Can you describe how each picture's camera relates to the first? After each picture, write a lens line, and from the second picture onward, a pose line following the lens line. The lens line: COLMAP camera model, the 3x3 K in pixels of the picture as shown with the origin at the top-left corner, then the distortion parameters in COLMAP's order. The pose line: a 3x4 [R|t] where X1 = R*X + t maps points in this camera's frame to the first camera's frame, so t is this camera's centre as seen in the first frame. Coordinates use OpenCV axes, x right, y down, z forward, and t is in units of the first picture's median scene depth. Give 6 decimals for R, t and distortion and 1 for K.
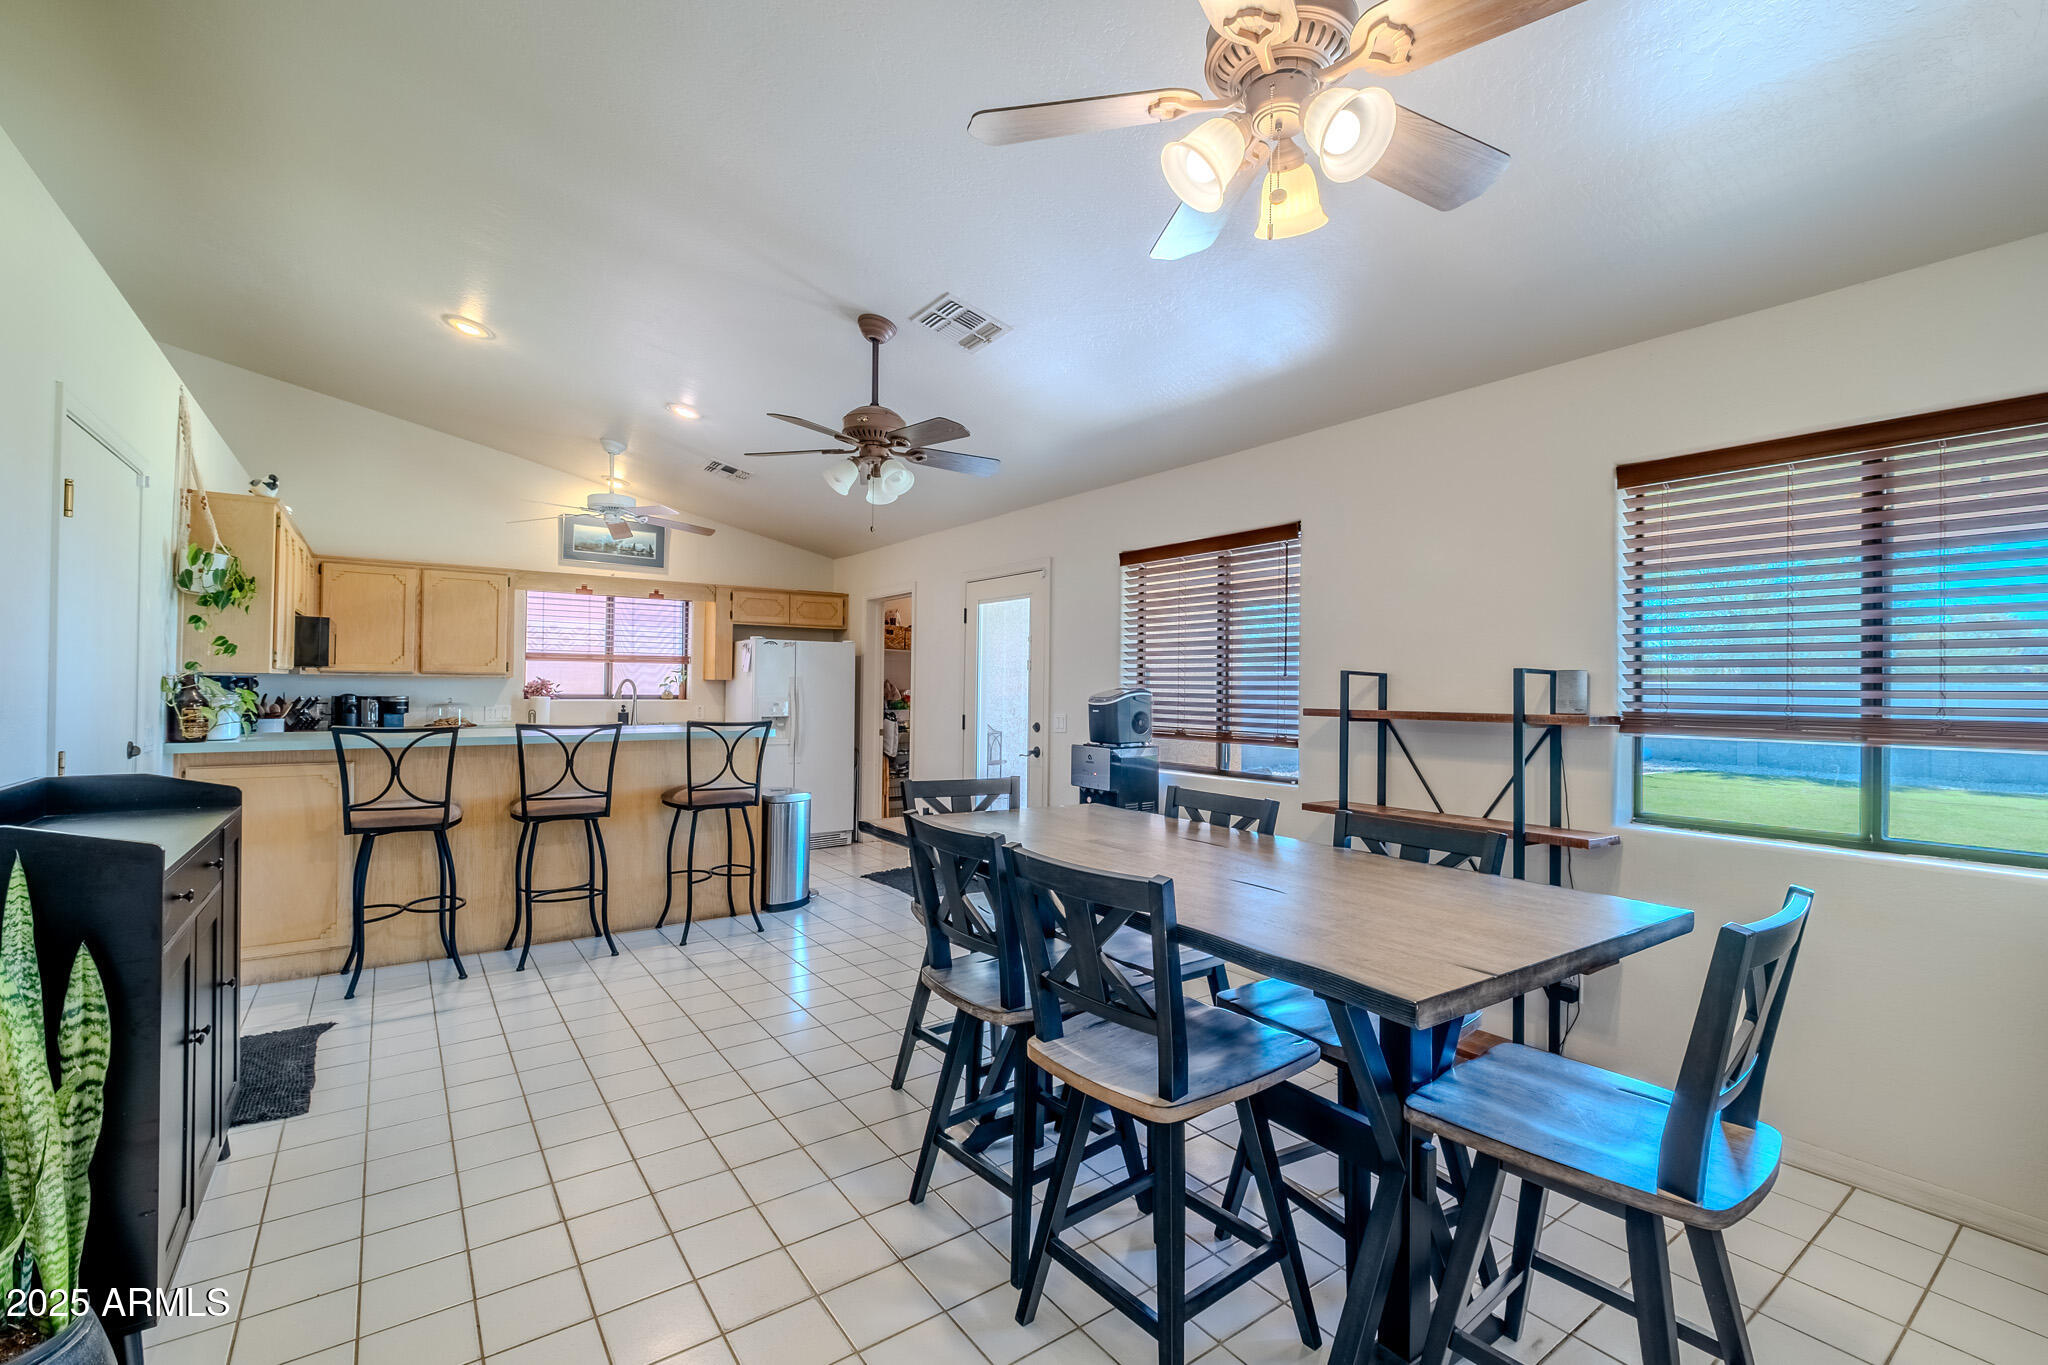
lens RADIAL K [[912.3, 0, 1027.4], [0, 912.3, 679.0], [0, 0, 1]] dist [-0.000052, -0.001040]
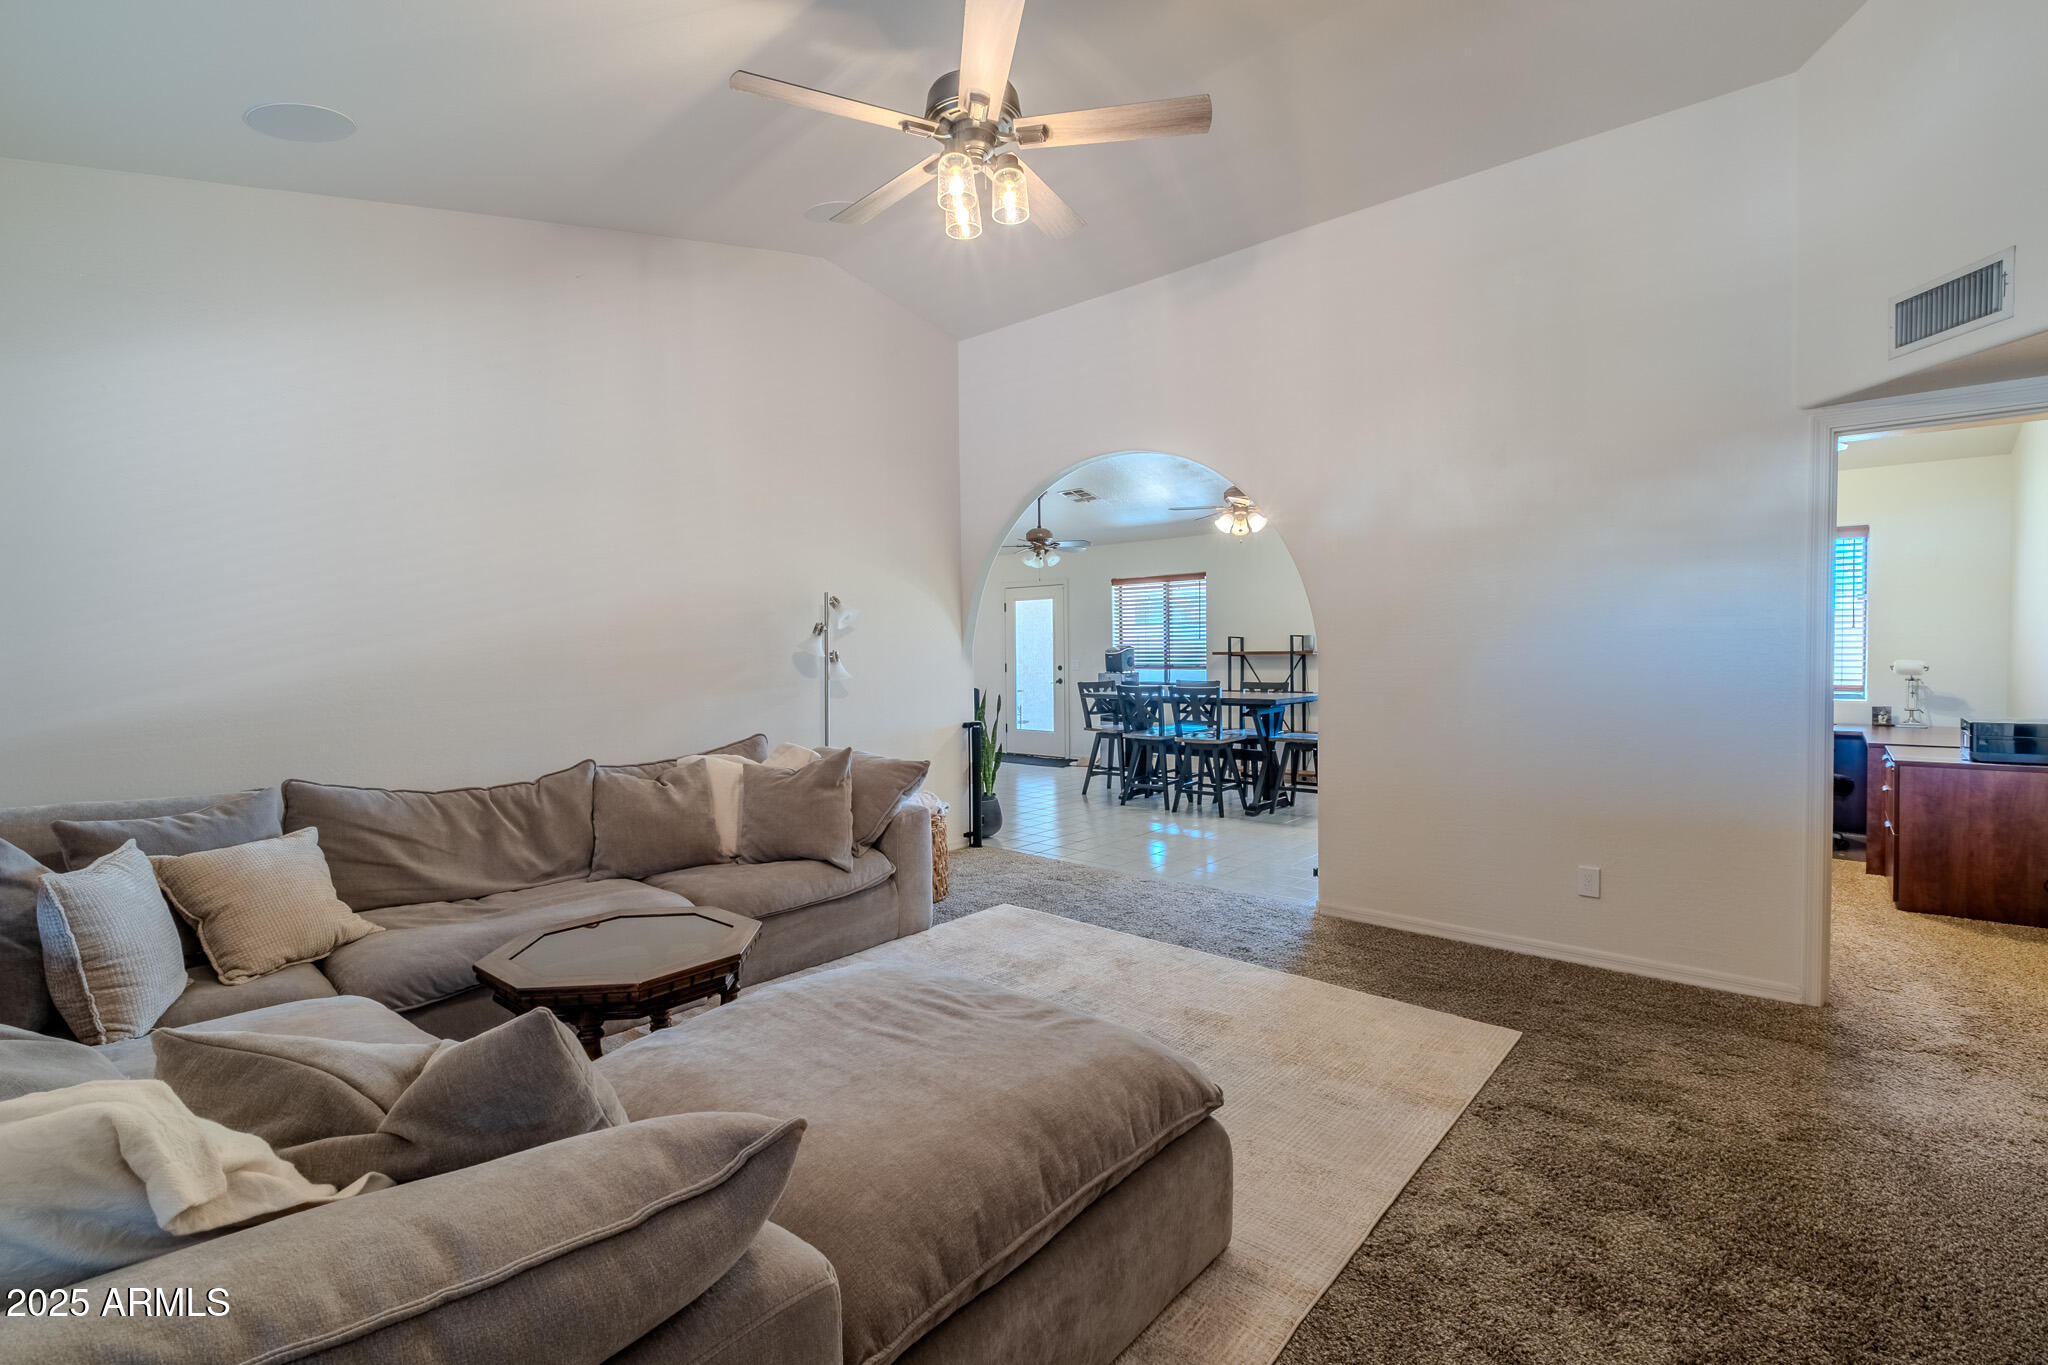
lens RADIAL K [[912.3, 0, 1025.7], [0, 912.3, 680.8], [0, 0, 1]] dist [-0.000052, -0.001040]
pose [[0.979076, -0.032247, 0.200924, -0.704554], [0.023297, 0.998635, 0.046752, -0.016728], [-0.202158, -0.041093, 0.978491, -1.347082]]
